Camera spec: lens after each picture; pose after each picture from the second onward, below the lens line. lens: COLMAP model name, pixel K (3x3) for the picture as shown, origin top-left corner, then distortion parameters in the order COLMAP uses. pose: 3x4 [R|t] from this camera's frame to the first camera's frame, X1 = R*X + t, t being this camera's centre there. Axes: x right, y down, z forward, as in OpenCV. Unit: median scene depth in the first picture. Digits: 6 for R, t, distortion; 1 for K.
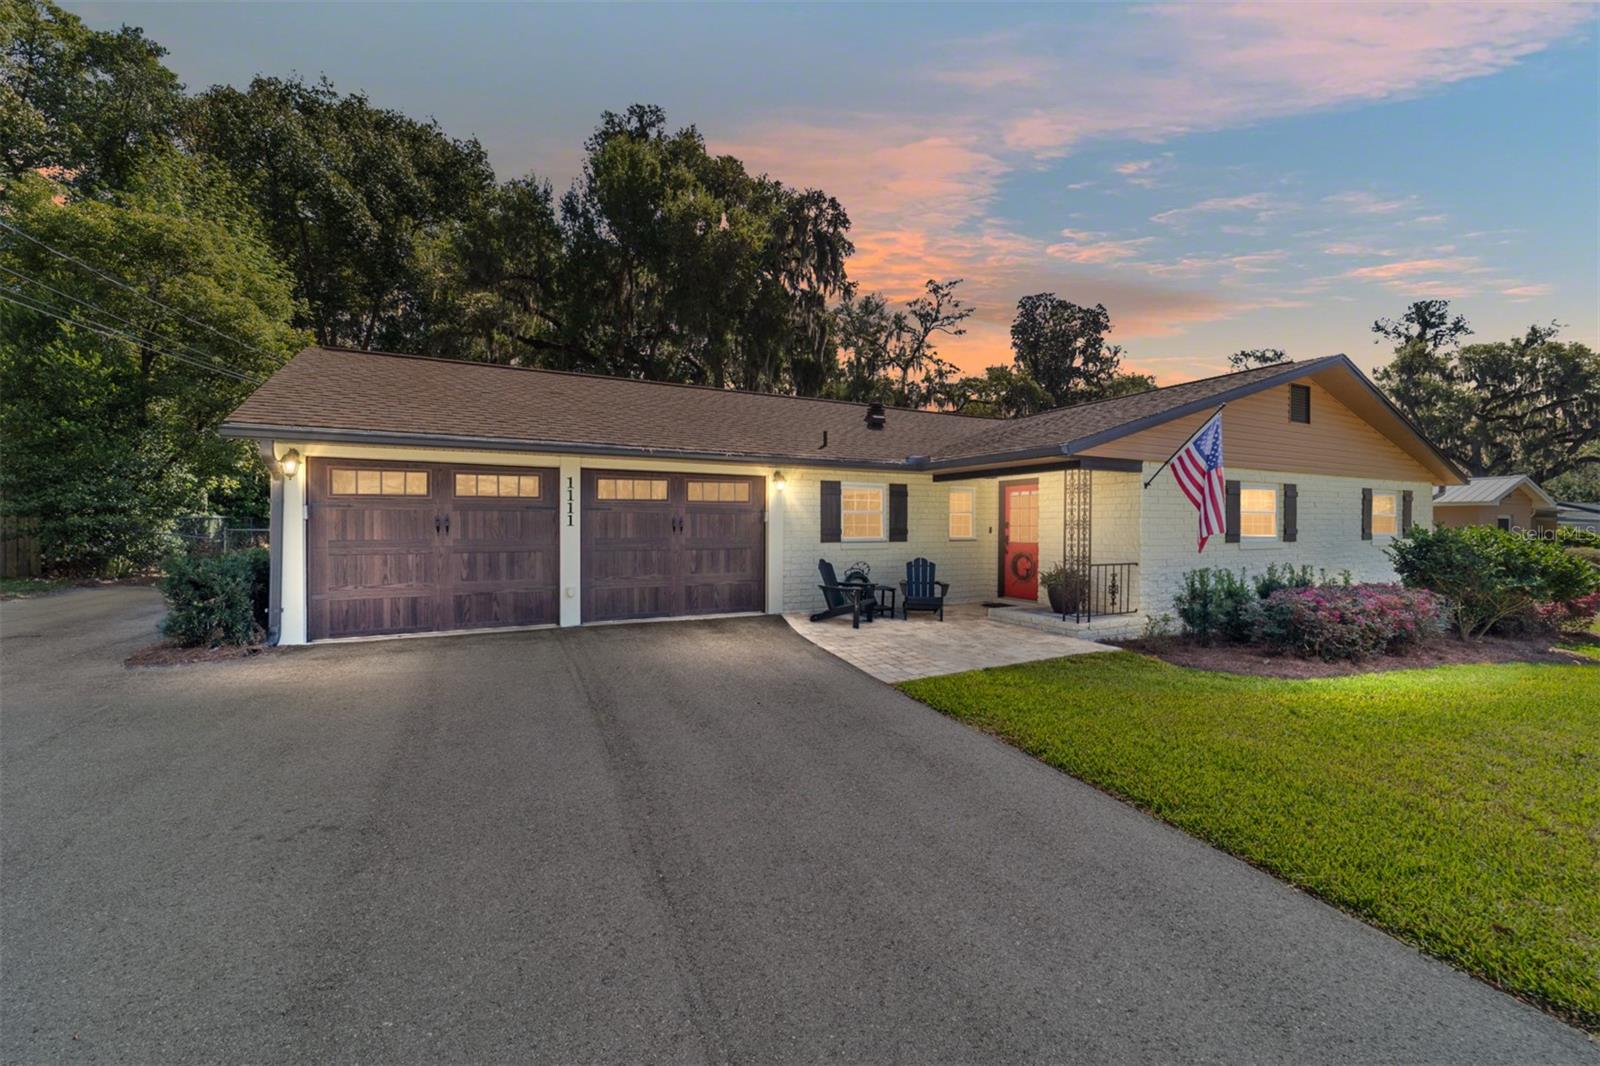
lens RADIAL K [[611.5, 0, 798.5], [0, 611.5, 529.9], [0, 0, 1]] dist [-0.020550, 0.009952]
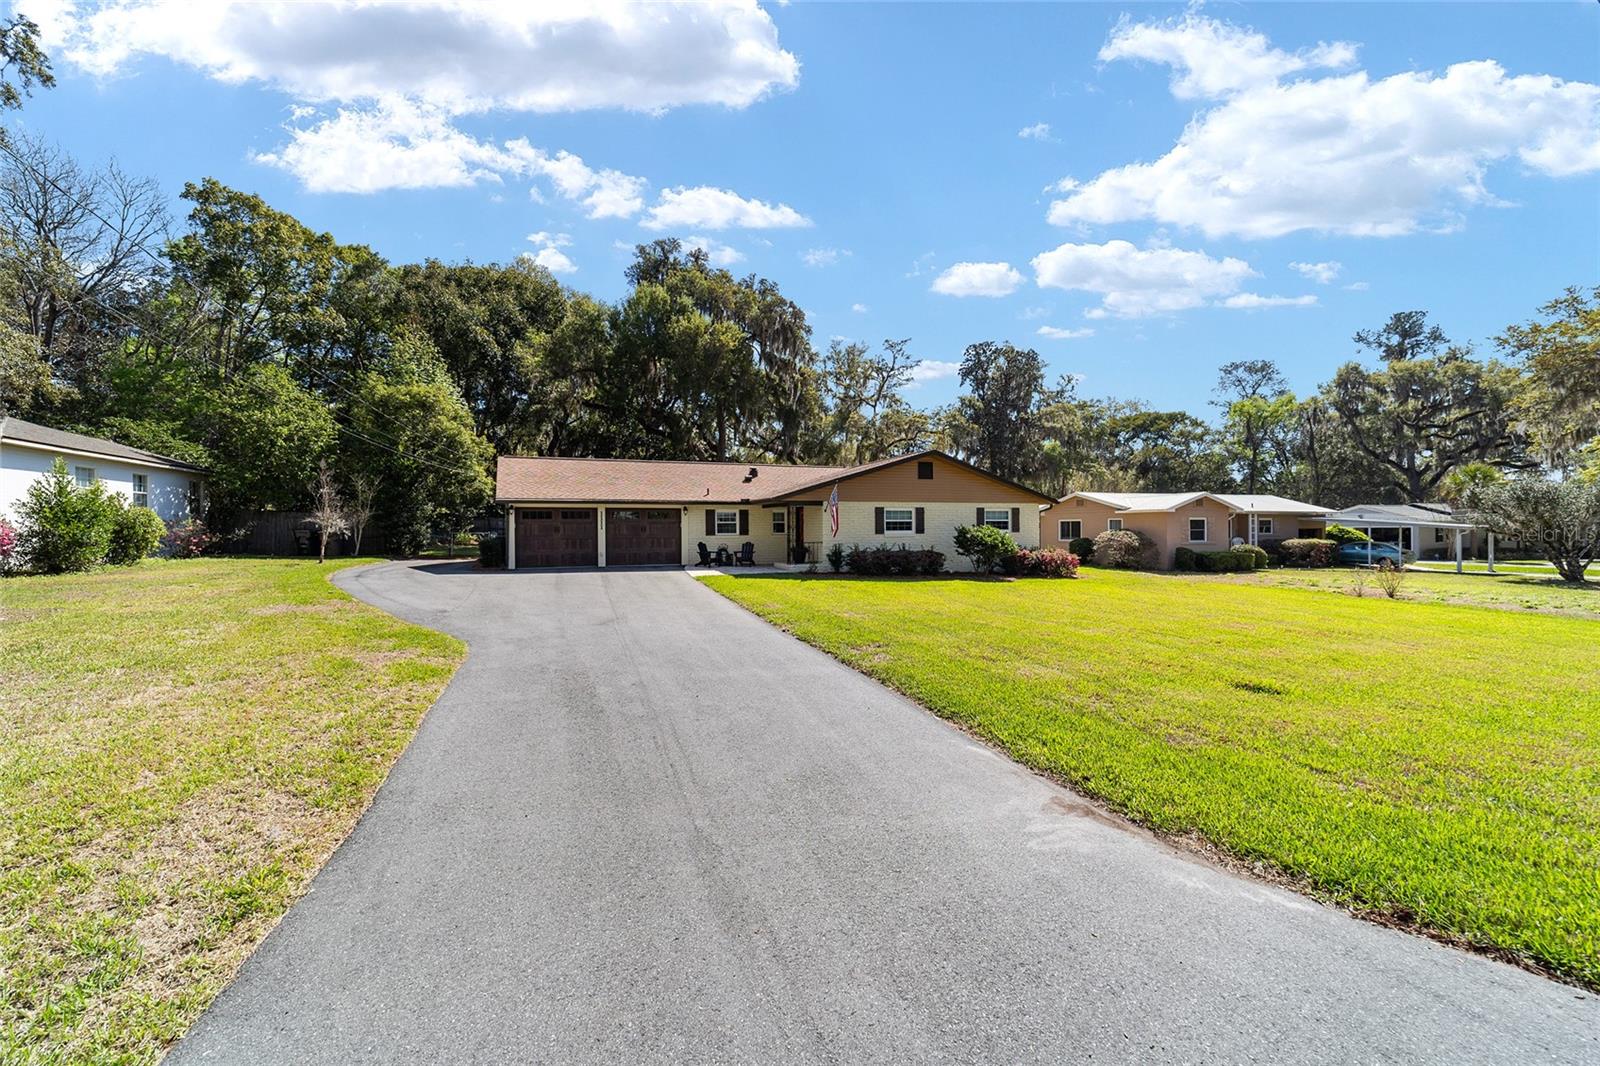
lens RADIAL K [[611.5, 0, 798.5], [0, 611.5, 529.9], [0, 0, 1]] dist [-0.020550, 0.009952]
pose [[0.995784, -0.009054, -0.091279, 0.216378], [0.008441, 0.999939, -0.007104, 0.006456], [0.091338, 0.006304, 0.995800, -0.470907]]
